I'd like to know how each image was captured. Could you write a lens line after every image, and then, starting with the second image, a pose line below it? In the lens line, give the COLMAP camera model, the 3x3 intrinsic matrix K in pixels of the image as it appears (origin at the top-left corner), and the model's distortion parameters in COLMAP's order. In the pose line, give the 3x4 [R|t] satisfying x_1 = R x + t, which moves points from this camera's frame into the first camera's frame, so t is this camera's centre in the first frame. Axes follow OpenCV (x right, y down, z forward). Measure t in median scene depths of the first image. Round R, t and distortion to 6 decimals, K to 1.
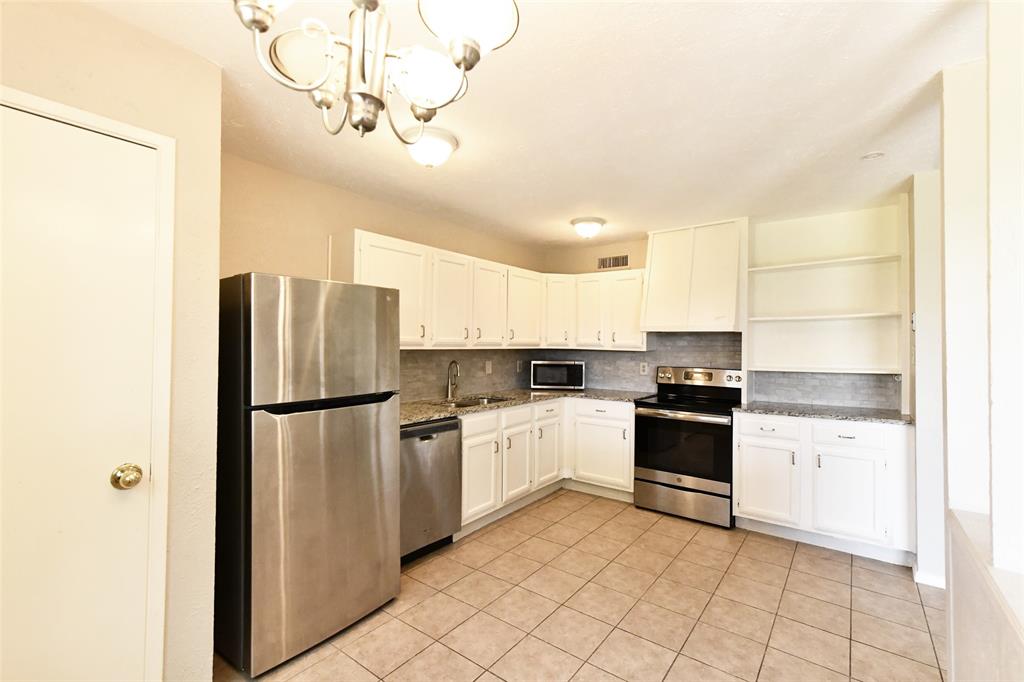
lens RADIAL K [[445.3, 0, 516.1], [0, 445.3, 339.6], [0, 0, 1]] dist [0.006791, -0.001012]
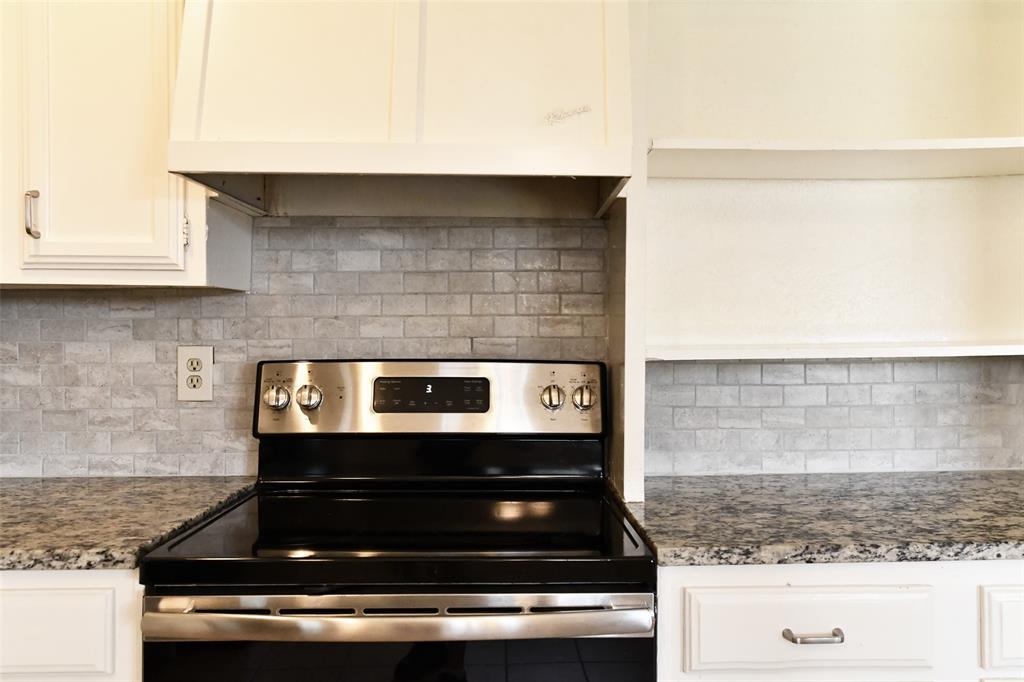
lens RADIAL K [[823.8, 0, 511.8], [0, 823.8, 338.6], [0, 0, 1]] dist [0.008825, 0.009529]
pose [[0.803514, -0.011784, 0.595170, 0.187635], [0.002824, 0.999868, 0.015984, 0.046536], [-0.595280, -0.011162, 0.803441, 0.638330]]
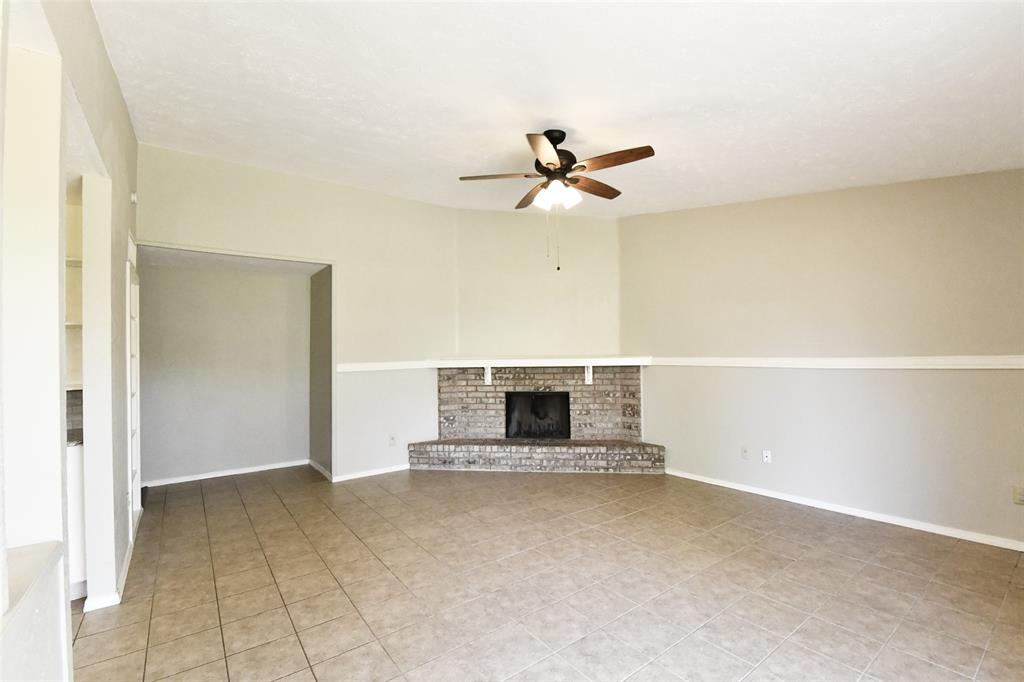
lens RADIAL K [[445.3, 0, 518.3], [0, 445.3, 344.5], [0, 0, 1]] dist [0.006791, -0.001012]
pose [[0.283068, -0.000575, 0.959100, 0.181729], [0.009726, 0.999950, -0.002271, 0.000235], [-0.959051, 0.009971, 0.283059, -0.081847]]
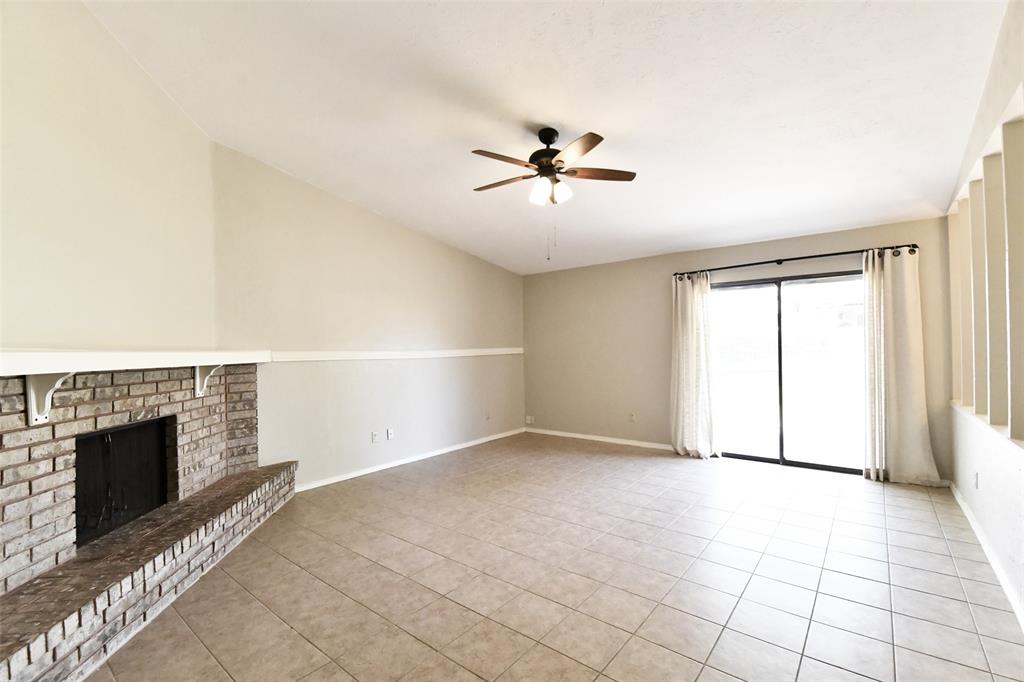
lens RADIAL K [[445.3, 0, 496.1], [0, 445.3, 351.0], [0, 0, 1]] dist [0.006791, -0.001012]
pose [[-0.997655, 0.001504, 0.068424, 0.976669], [0.000652, 0.999922, -0.012466, 0.049386], [-0.068438, -0.012393, -0.997578, 0.897724]]
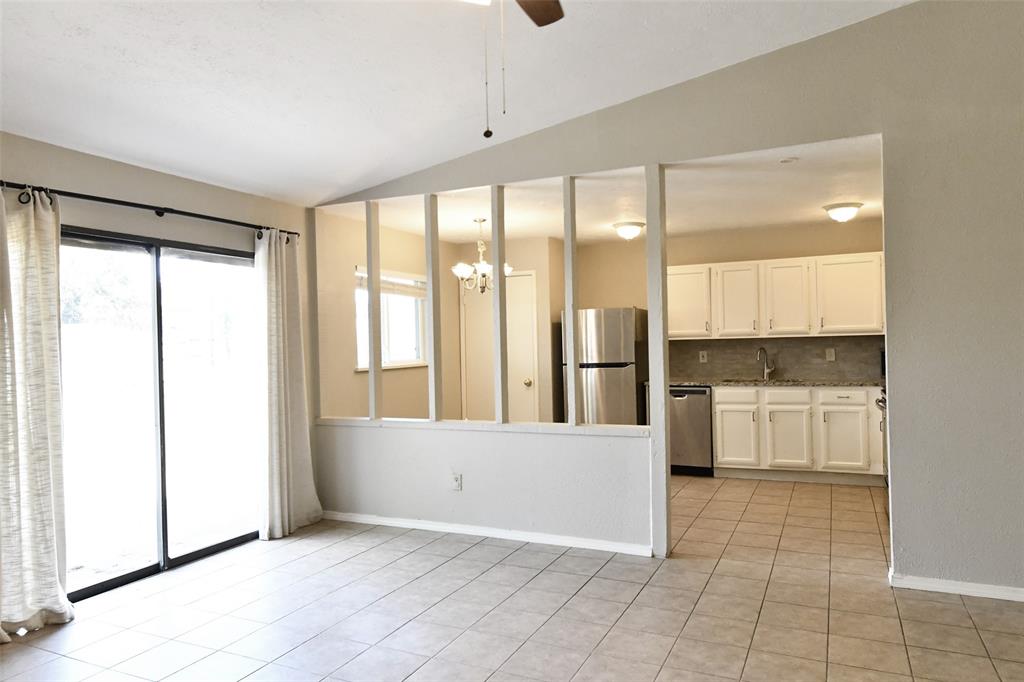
lens RADIAL K [[681.5, 0, 515.5], [0, 681.5, 341.0], [0, 0, 1]] dist [0.003065, -0.004597]
pose [[0.202424, -0.015741, -0.979171, 1.434263], [0.036027, 0.999314, -0.008617, 0.019637], [0.978635, -0.033532, 0.202852, -0.025317]]
